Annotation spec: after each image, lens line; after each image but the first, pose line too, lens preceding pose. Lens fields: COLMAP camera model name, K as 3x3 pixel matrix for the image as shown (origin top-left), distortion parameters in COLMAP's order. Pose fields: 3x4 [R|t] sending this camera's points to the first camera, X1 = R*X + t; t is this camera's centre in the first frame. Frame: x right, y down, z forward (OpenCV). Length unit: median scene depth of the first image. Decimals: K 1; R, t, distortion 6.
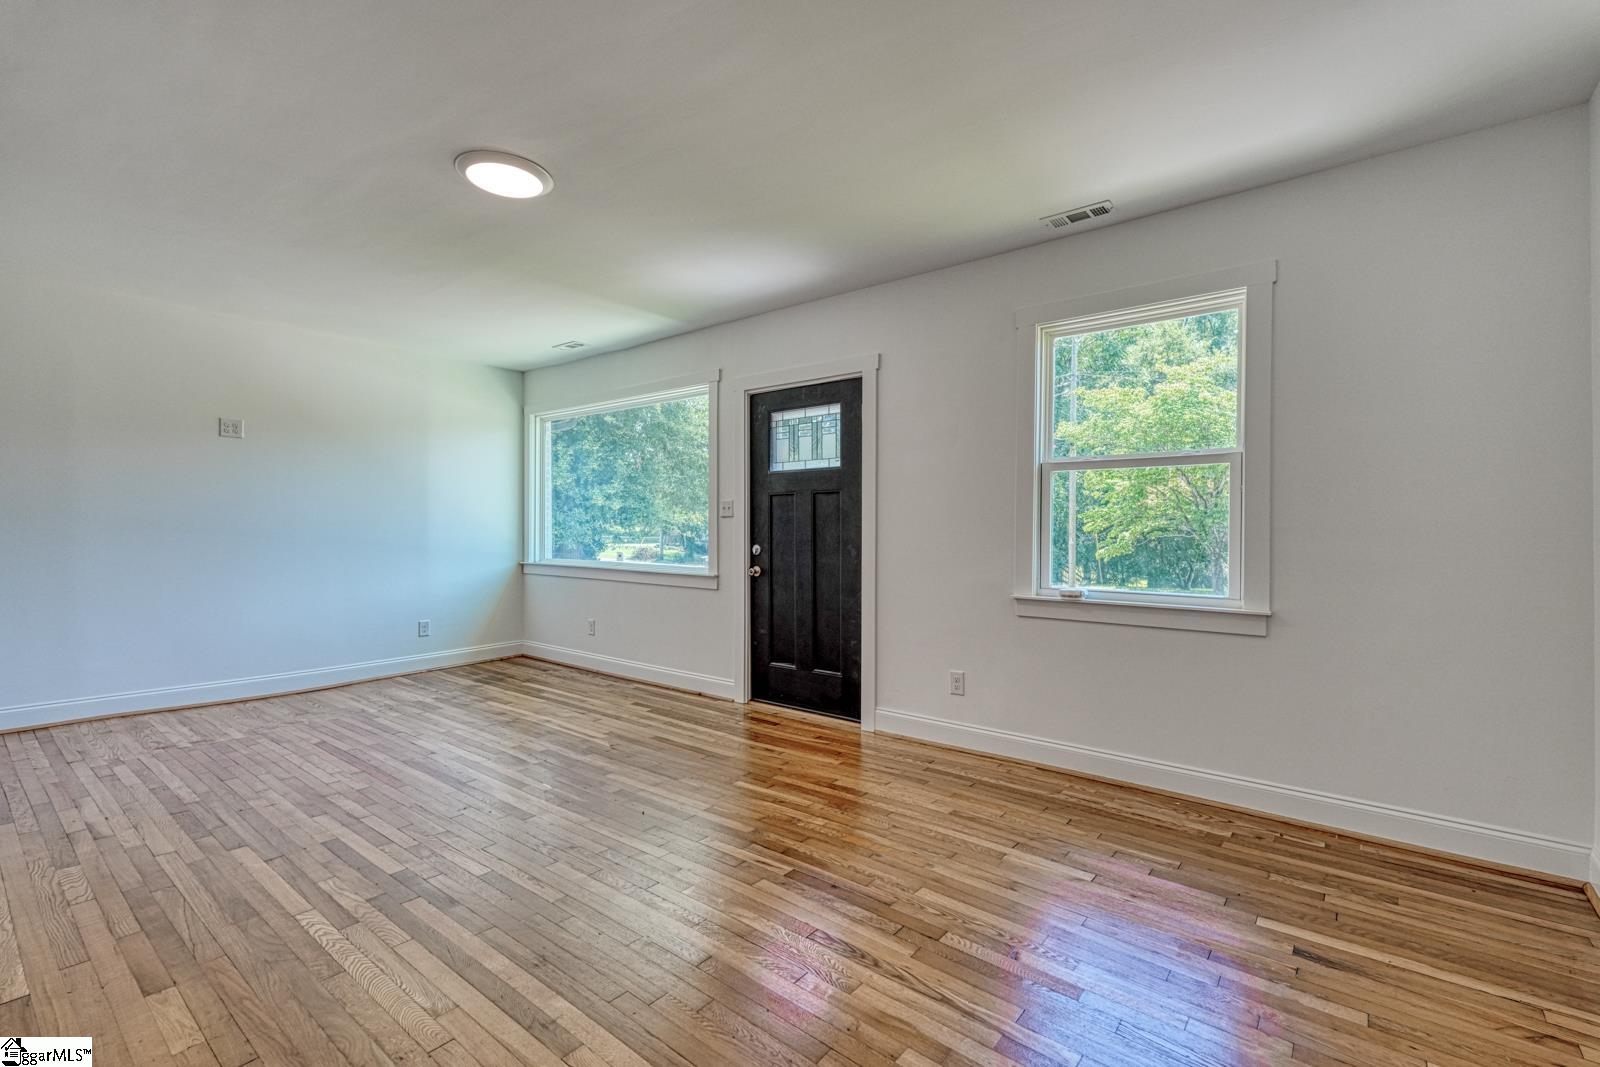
lens RADIAL K [[701.6, 0, 804.9], [0, 701.6, 538.0], [0, 0, 1]] dist [0.000095, 0.000592]
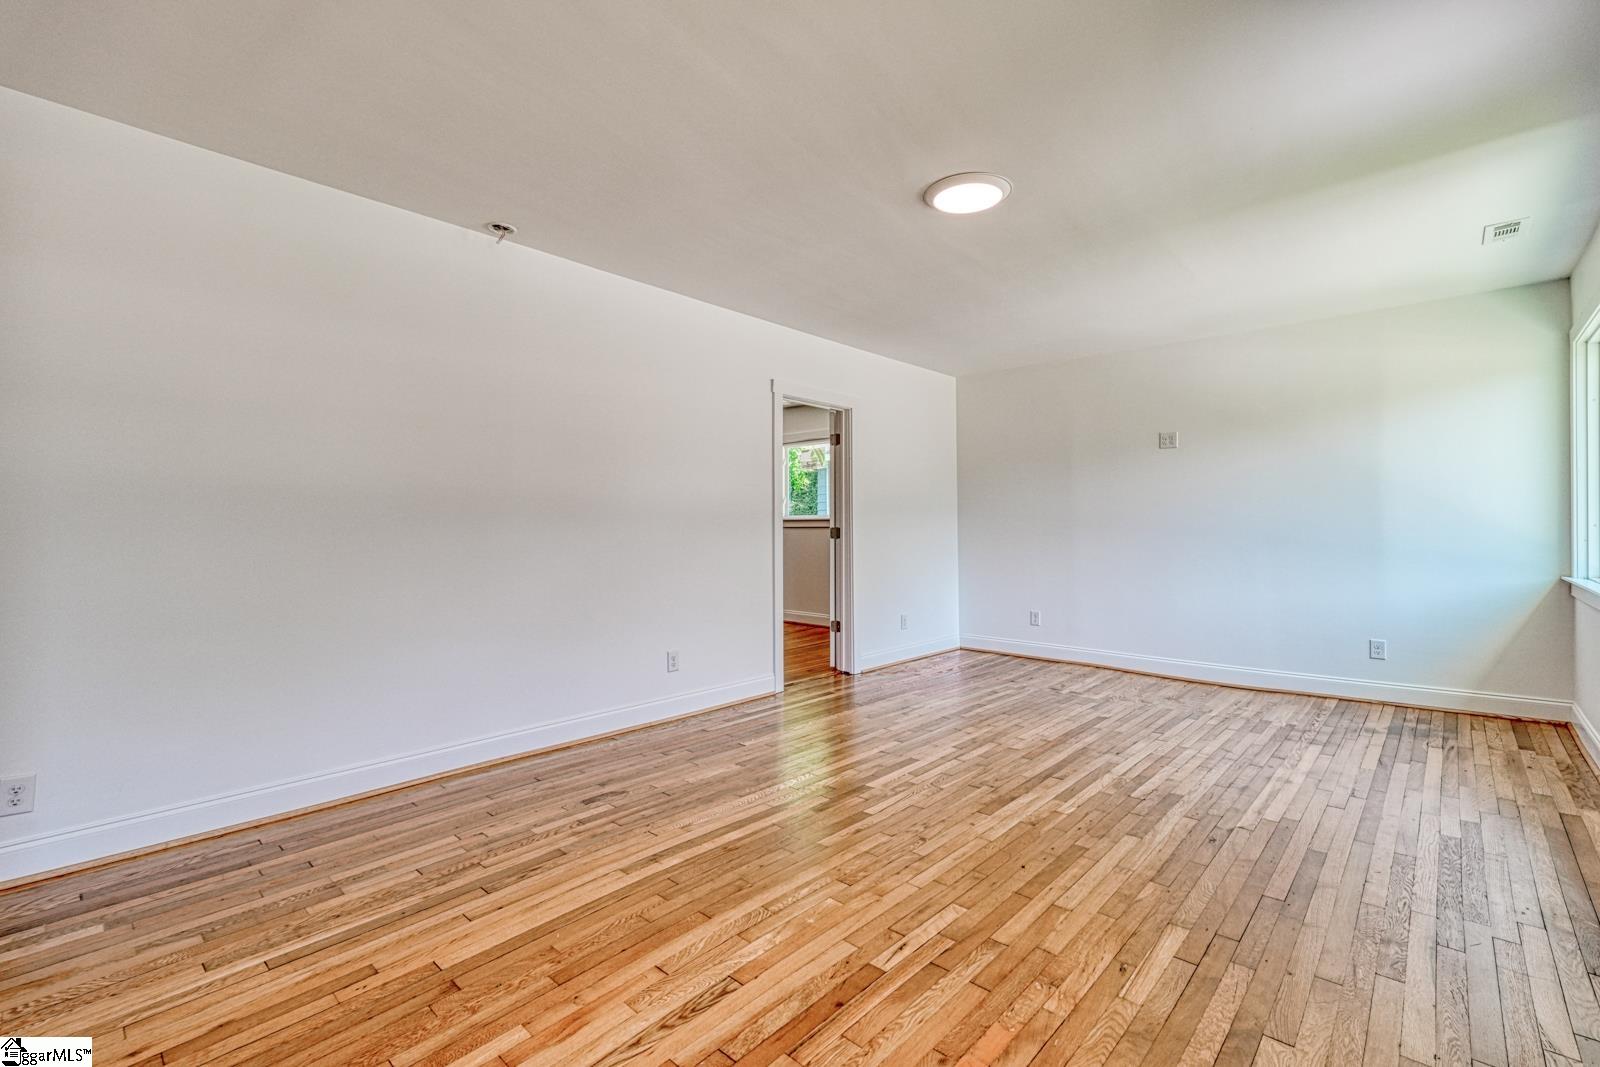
lens RADIAL K [[701.6, 0, 800.9], [0, 701.6, 528.6], [0, 0, 1]] dist [0.000095, 0.000592]
pose [[-0.060541, -0.002541, -0.998162, 0.614072], [-0.009116, 0.999956, -0.001993, -0.004966], [0.998124, 0.008979, -0.060561, 0.777763]]
